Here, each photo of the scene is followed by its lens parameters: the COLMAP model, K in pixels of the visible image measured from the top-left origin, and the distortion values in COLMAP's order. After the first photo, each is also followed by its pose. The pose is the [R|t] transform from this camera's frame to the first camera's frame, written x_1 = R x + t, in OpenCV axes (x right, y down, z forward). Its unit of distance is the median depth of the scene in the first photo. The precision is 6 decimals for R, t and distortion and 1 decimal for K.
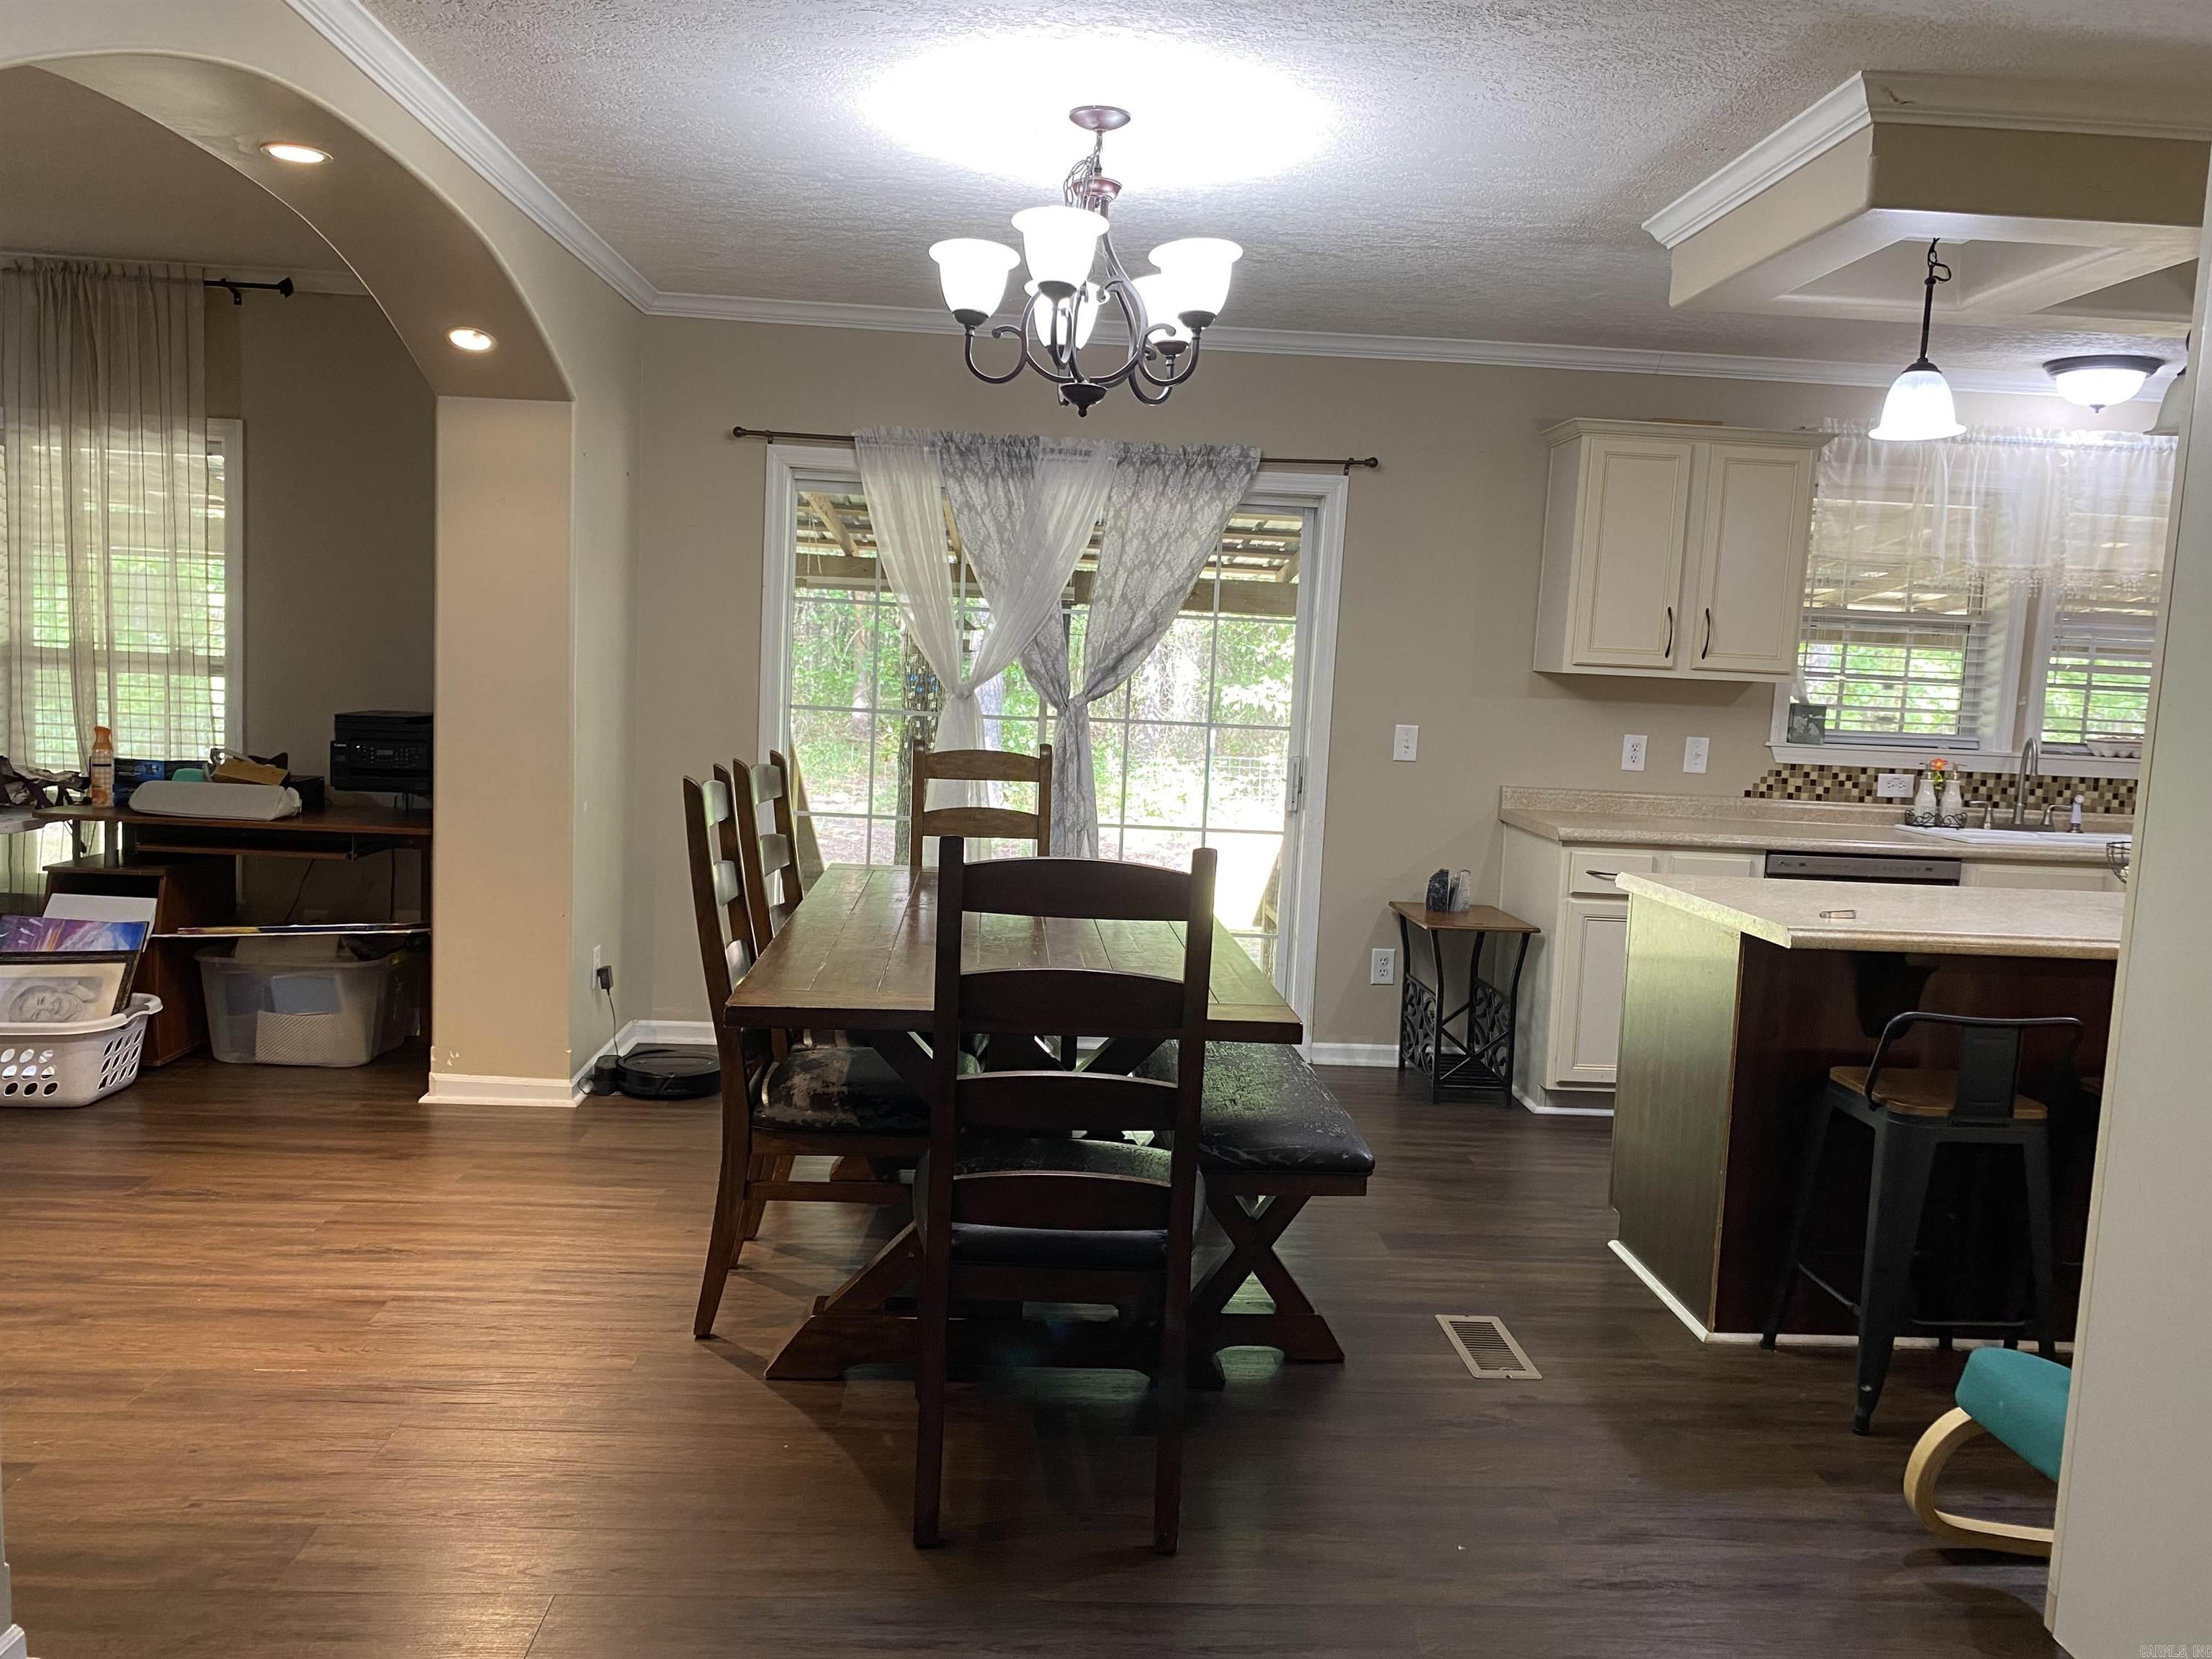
lens RADIAL K [[1686.0, 0, 1100.2], [0, 1686.0, 831.9], [0, 0, 1]] dist [-0.013347, 0.011699]
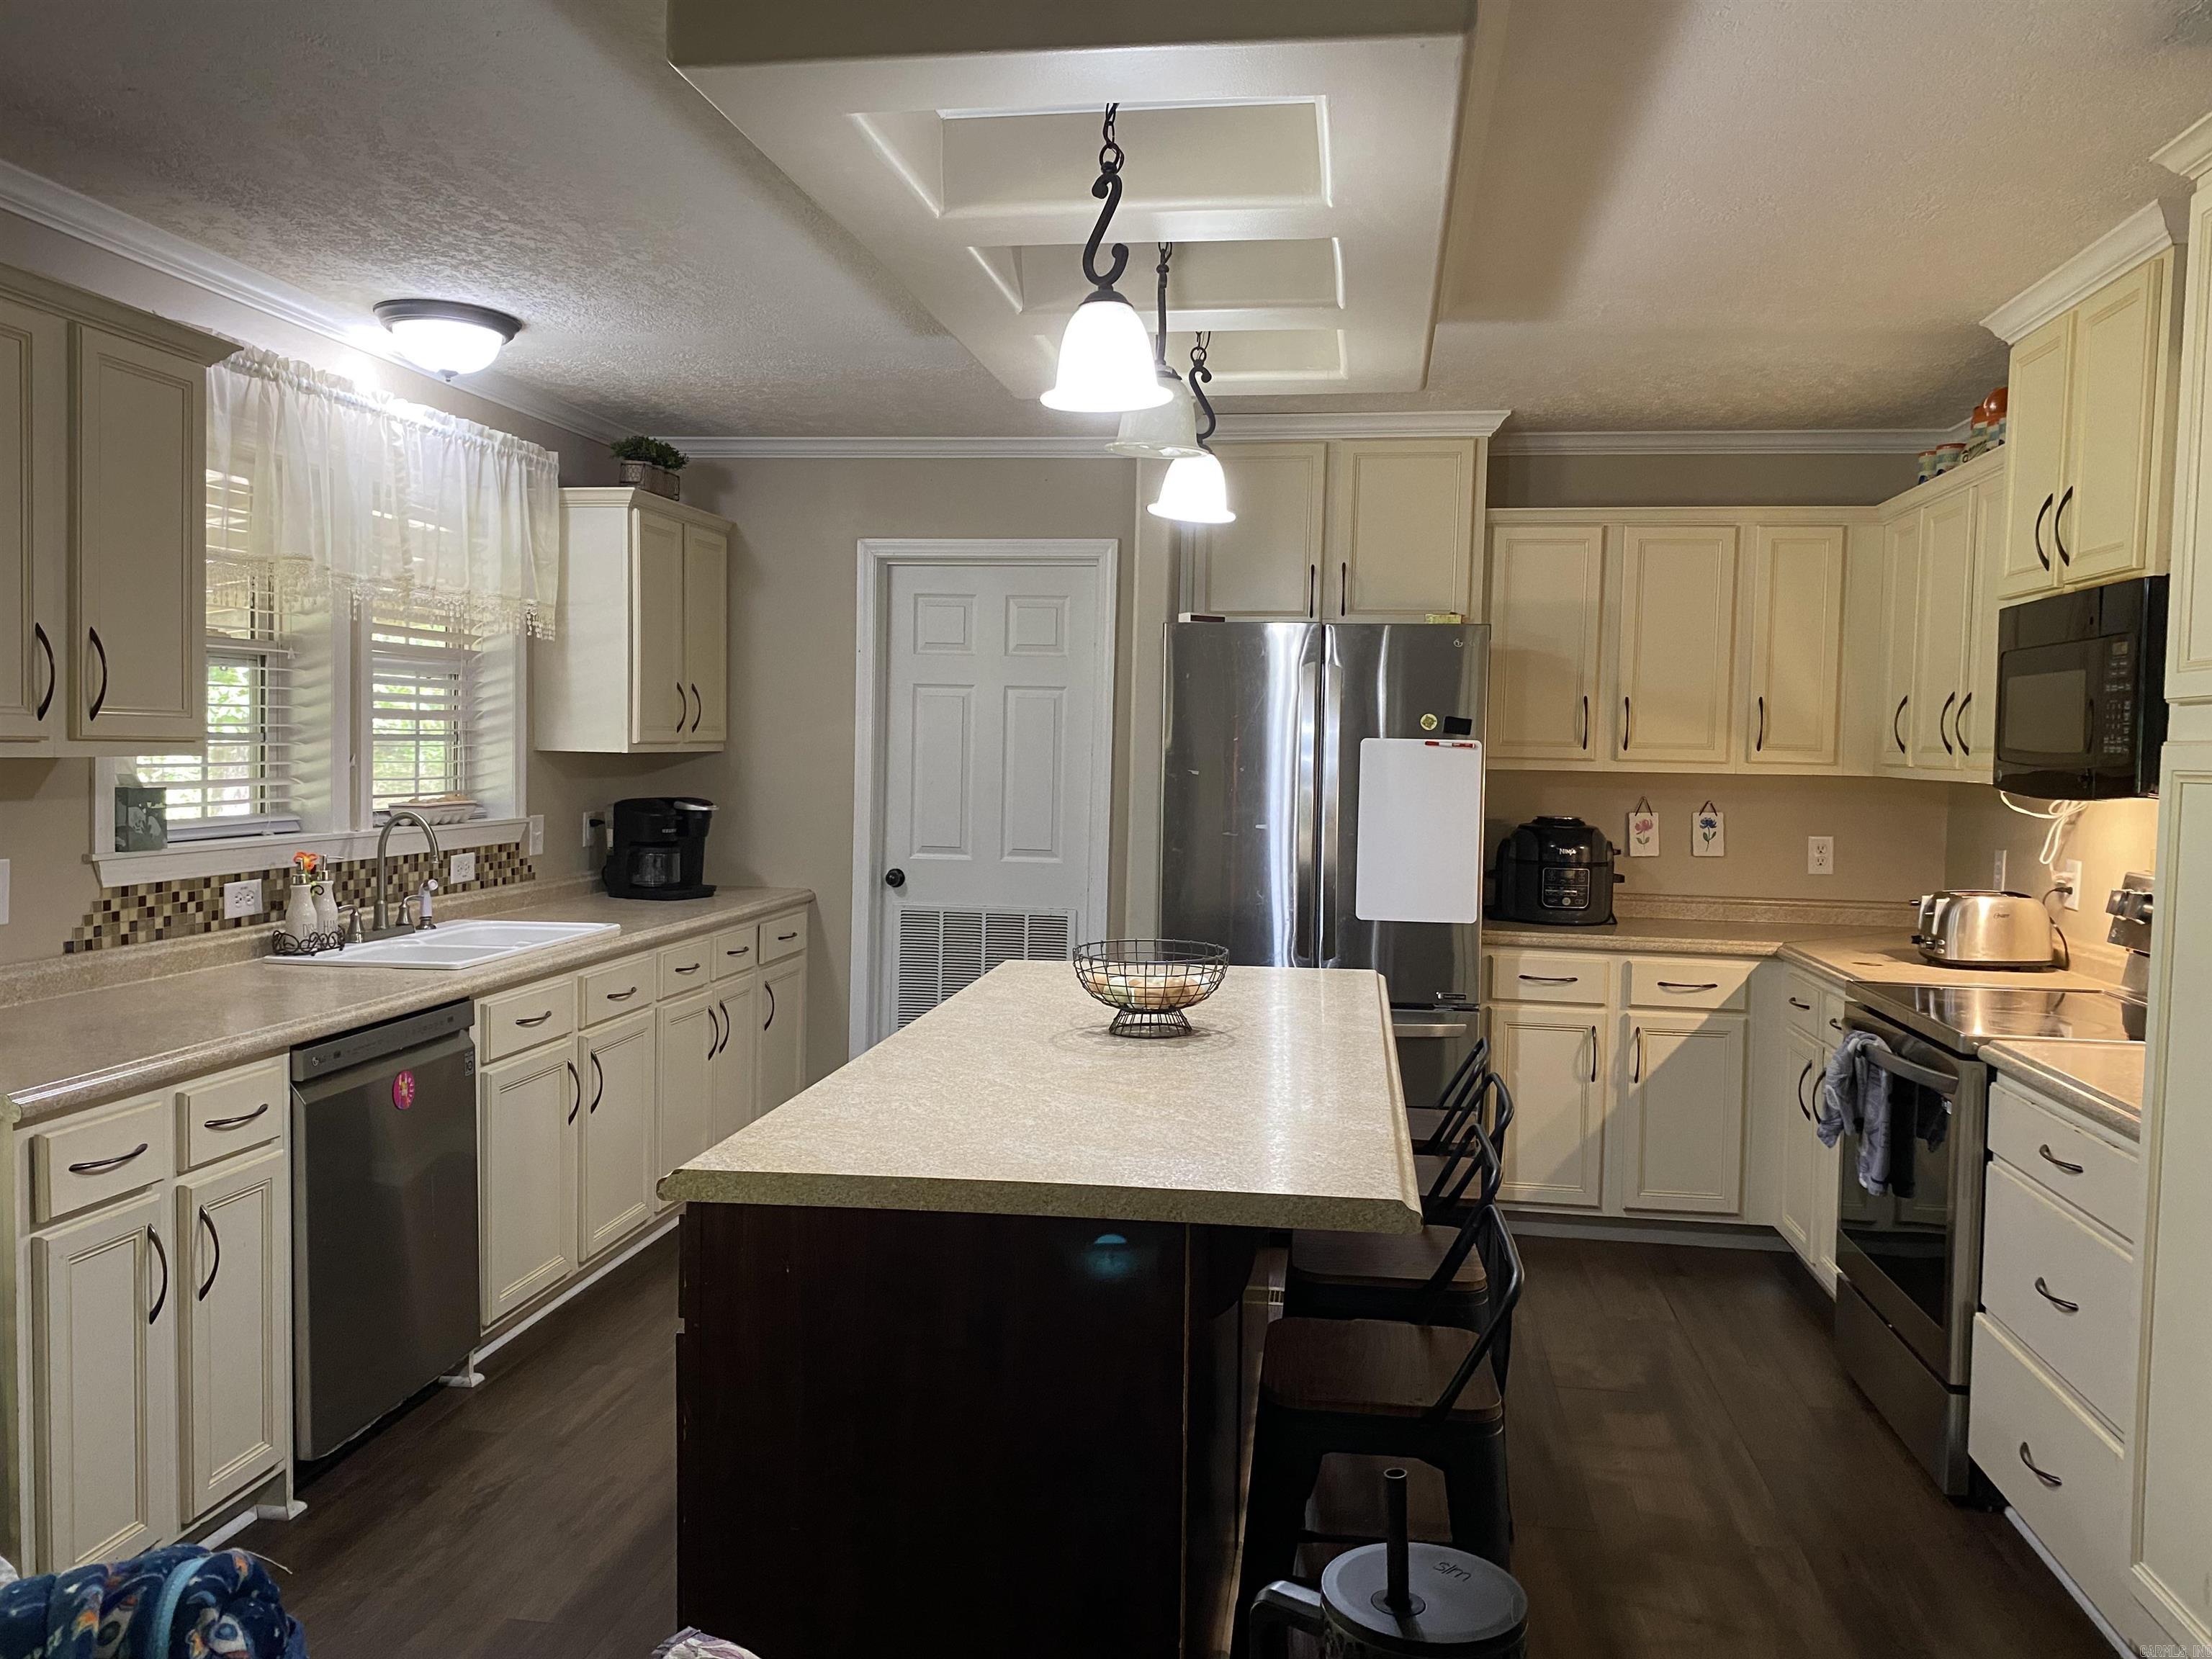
lens RADIAL K [[1665.3, 0, 1111.9], [0, 1665.3, 830.3], [0, 0, 1]] dist [0.042695, -0.075833]
pose [[0.187170, -0.094046, 0.977815, -0.105292], [0.093314, 0.992608, 0.077607, -0.073713], [-0.977885, 0.076718, 0.194562, 0.537358]]
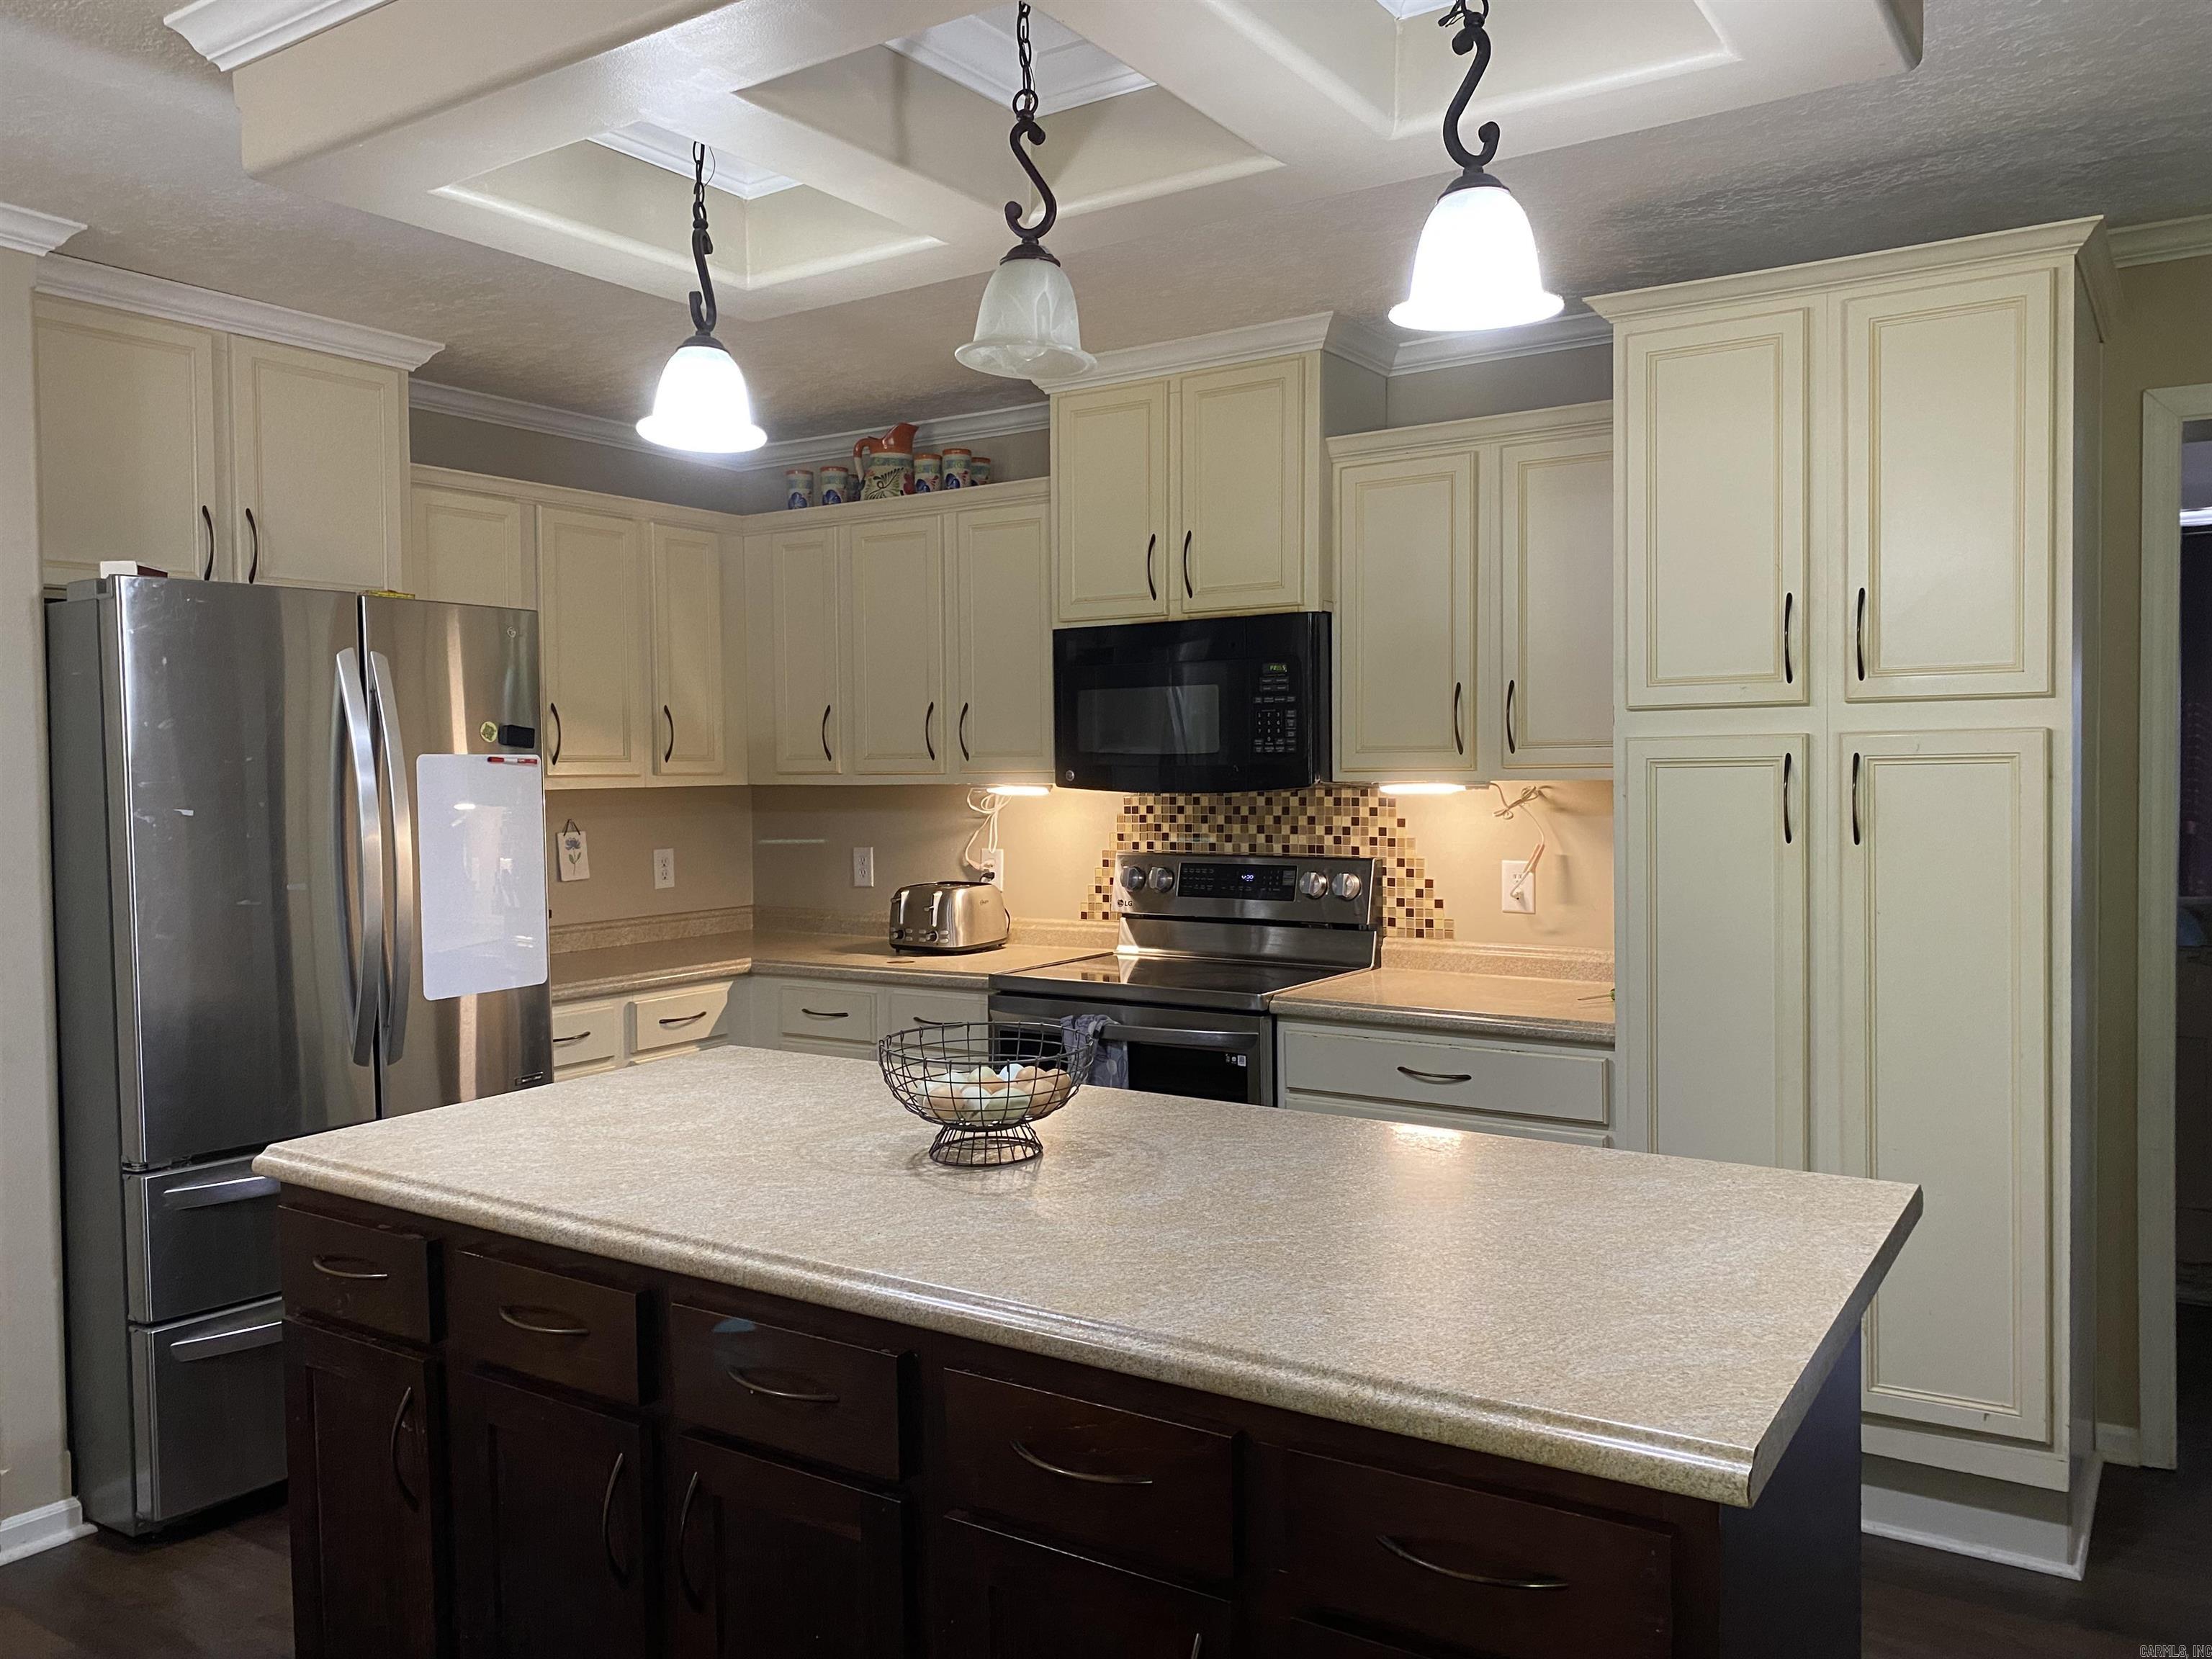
lens RADIAL K [[1665.3, 0, 1105.2], [0, 1665.3, 827.0], [0, 0, 1]] dist [0.042695, -0.075833]
pose [[-0.811384, -0.058200, 0.581609, 0.161740], [0.034068, 0.988630, 0.146456, -0.097568], [-0.583520, 0.138646, -0.800176, 0.914216]]
